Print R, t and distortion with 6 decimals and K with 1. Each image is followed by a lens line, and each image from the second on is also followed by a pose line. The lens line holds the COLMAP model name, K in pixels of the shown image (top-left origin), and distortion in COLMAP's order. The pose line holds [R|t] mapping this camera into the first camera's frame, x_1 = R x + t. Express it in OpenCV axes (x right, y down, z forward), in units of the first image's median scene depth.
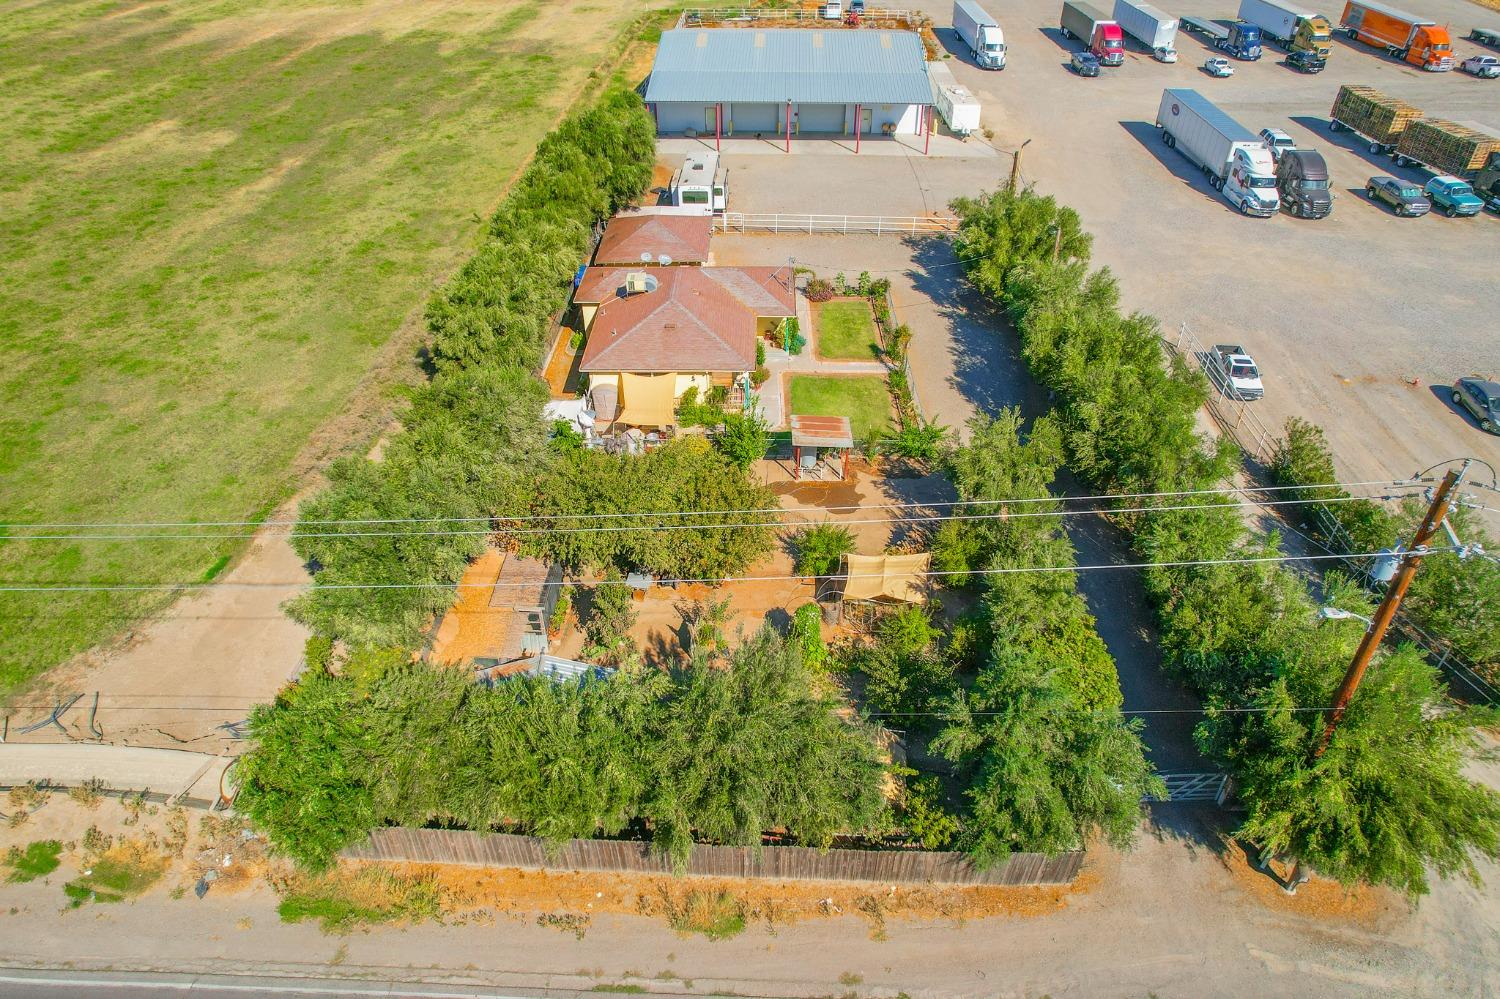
lens RADIAL K [[968.7, 0, 748.1], [0, 968.7, 501.3], [0, 0, 1]] dist [-0.083371, 0.081070]
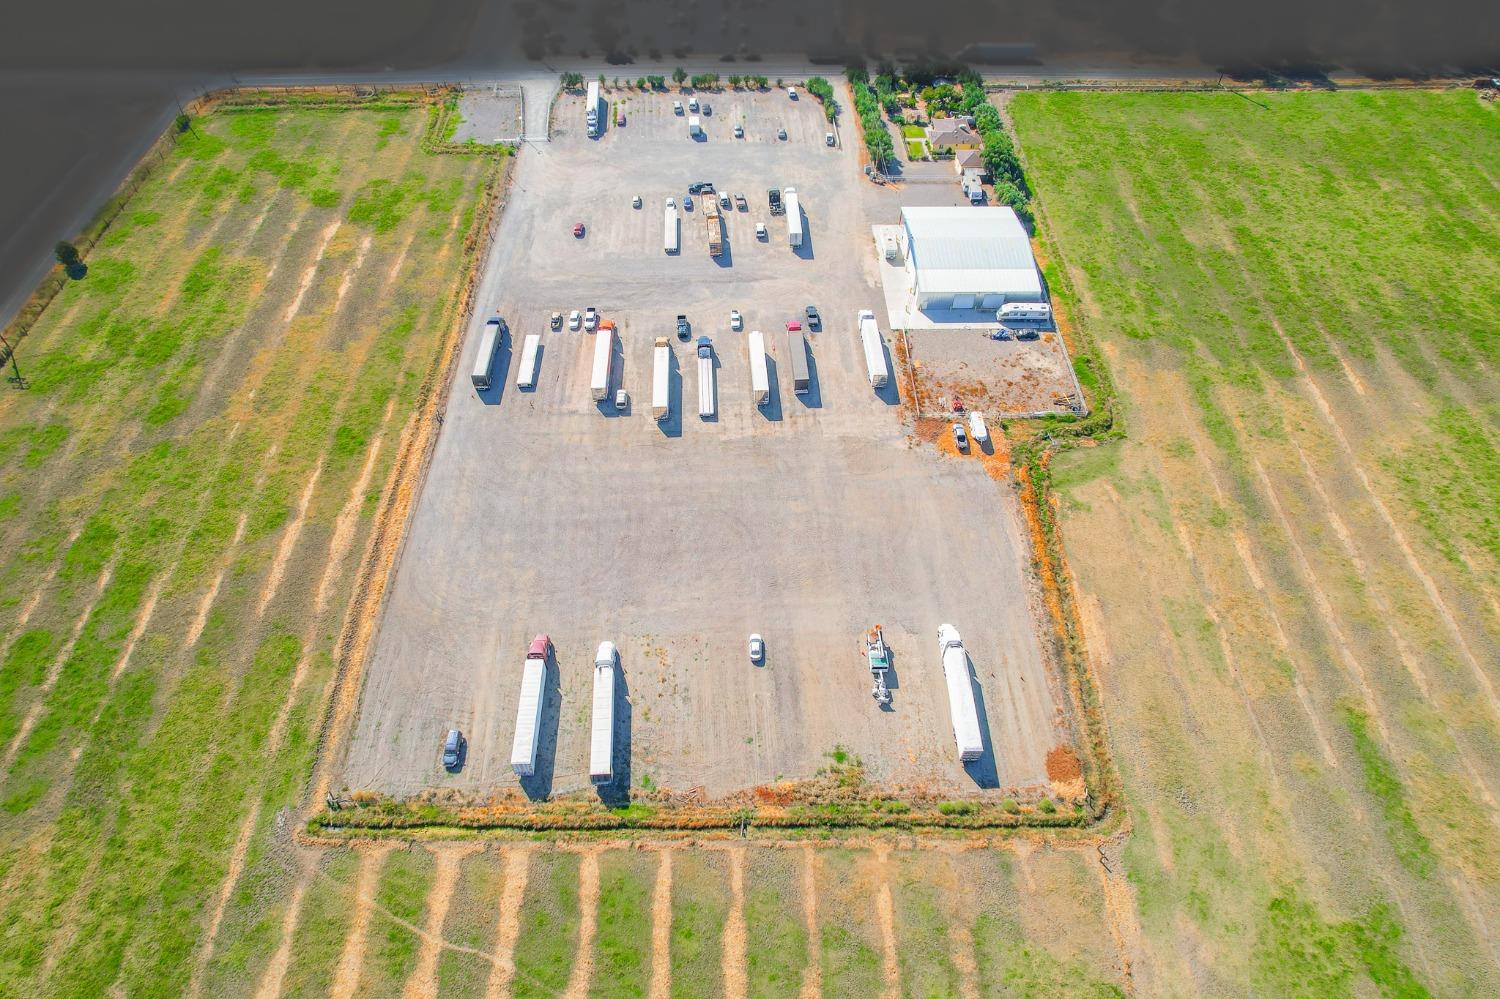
lens RADIAL K [[968.7, 0, 748.1], [0, 968.7, 501.3], [0, 0, 1]] dist [-0.083371, 0.081070]
pose [[-0.998297, 0.044712, -0.037456, 0.928306], [-0.034385, 0.067580, 0.997121, -3.696067], [0.047115, 0.996711, -0.065928, 2.431950]]
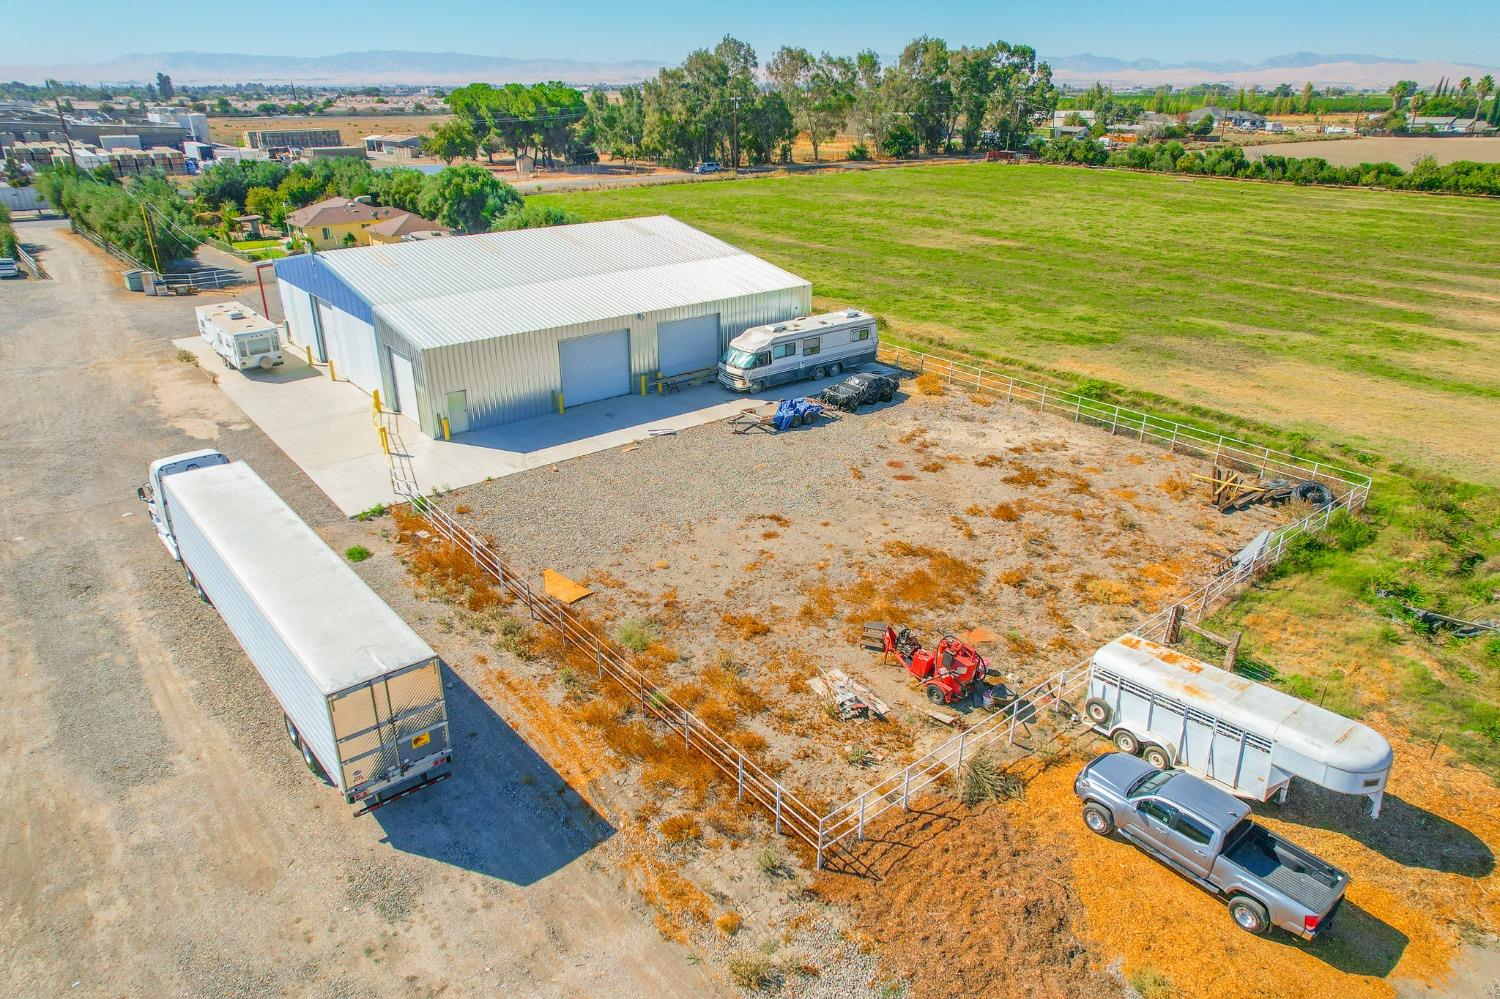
lens RADIAL K [[955.7, 0, 749.5], [0, 955.7, 512.1], [0, 0, 1]] dist [-0.079690, 0.073858]
pose [[-0.748304, 0.275793, -0.603307, 0.521523], [-0.398861, 0.539645, 0.741413, -1.329859], [0.530048, 0.795438, -0.293816, 2.030823]]
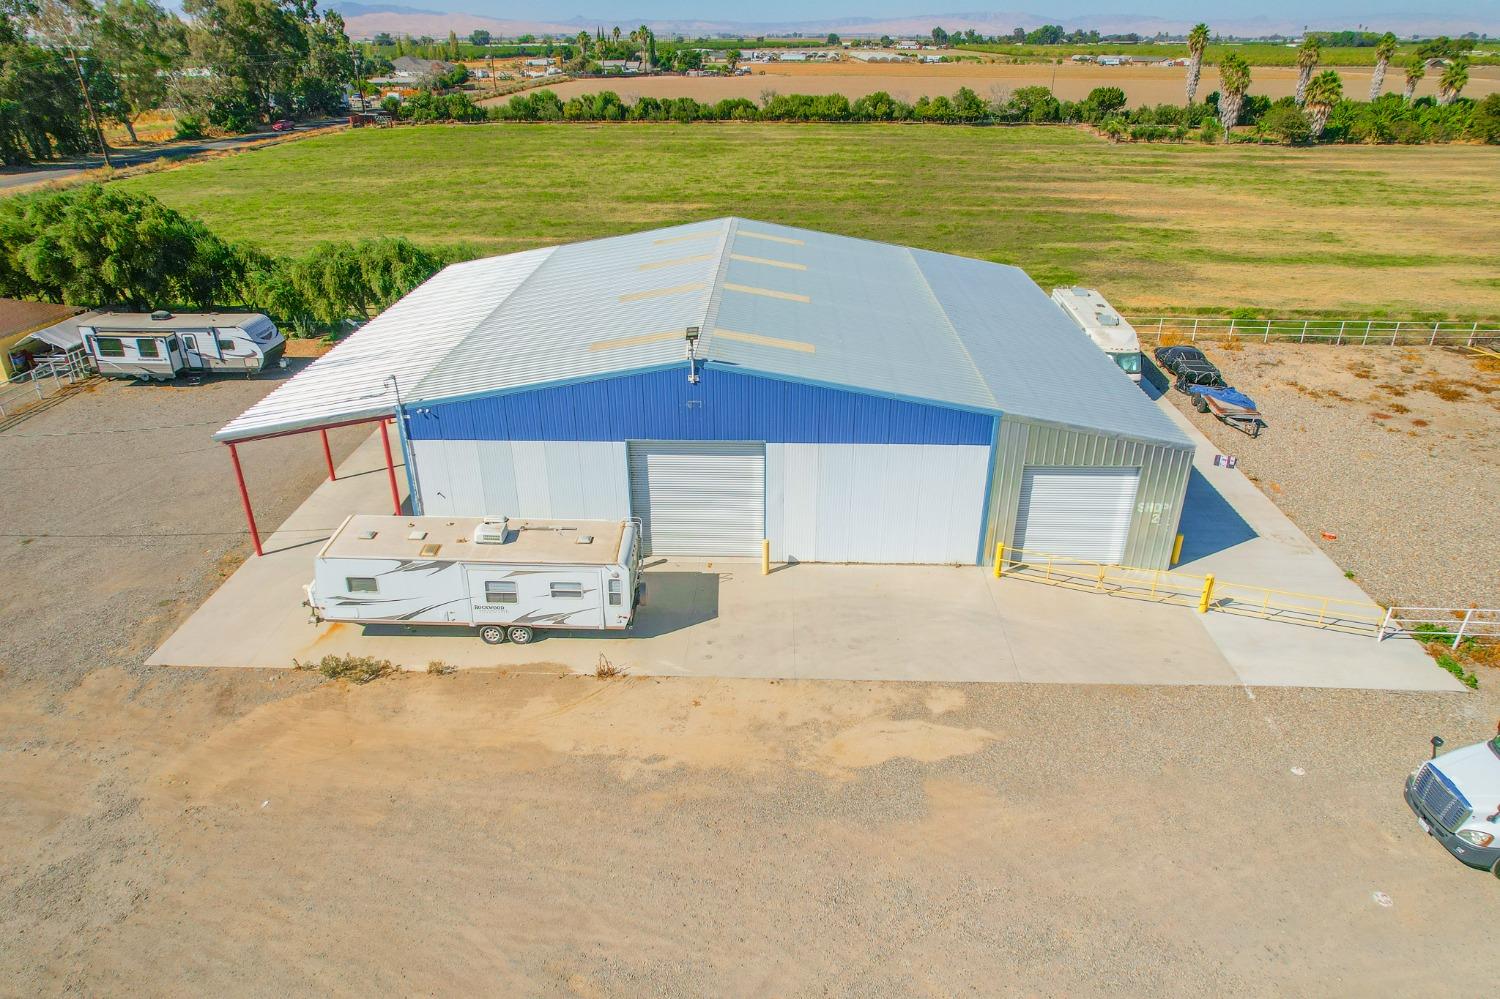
lens RADIAL K [[955.7, 0, 749.5], [0, 955.7, 512.1], [0, 0, 1]] dist [-0.079690, 0.073858]
pose [[0.007046, 0.455389, -0.890265, 0.667986], [-0.600707, 0.713674, 0.360305, -0.813167], [0.799438, 0.532250, 0.278584, 1.342707]]
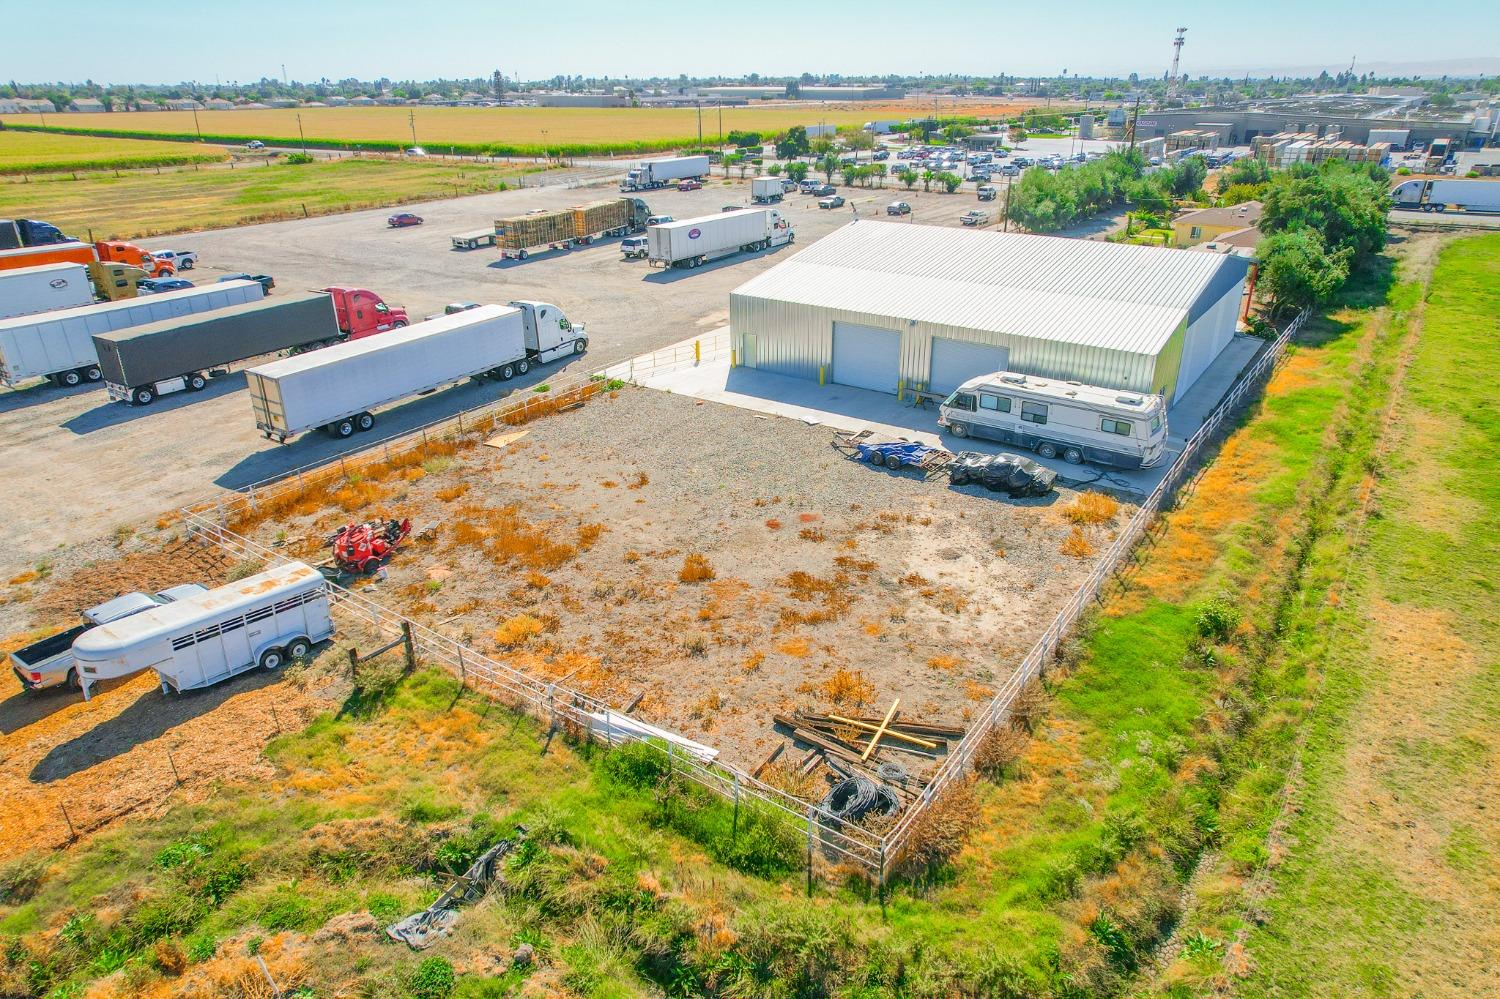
lens RADIAL K [[955.7, 0, 749.5], [0, 955.7, 512.1], [0, 0, 1]] dist [-0.079690, 0.073858]
pose [[-0.841908, -0.219675, 0.492884, -0.231088], [0.330864, 0.511410, 0.793089, -1.385750], [-0.426287, 0.830785, -0.357877, 2.090953]]
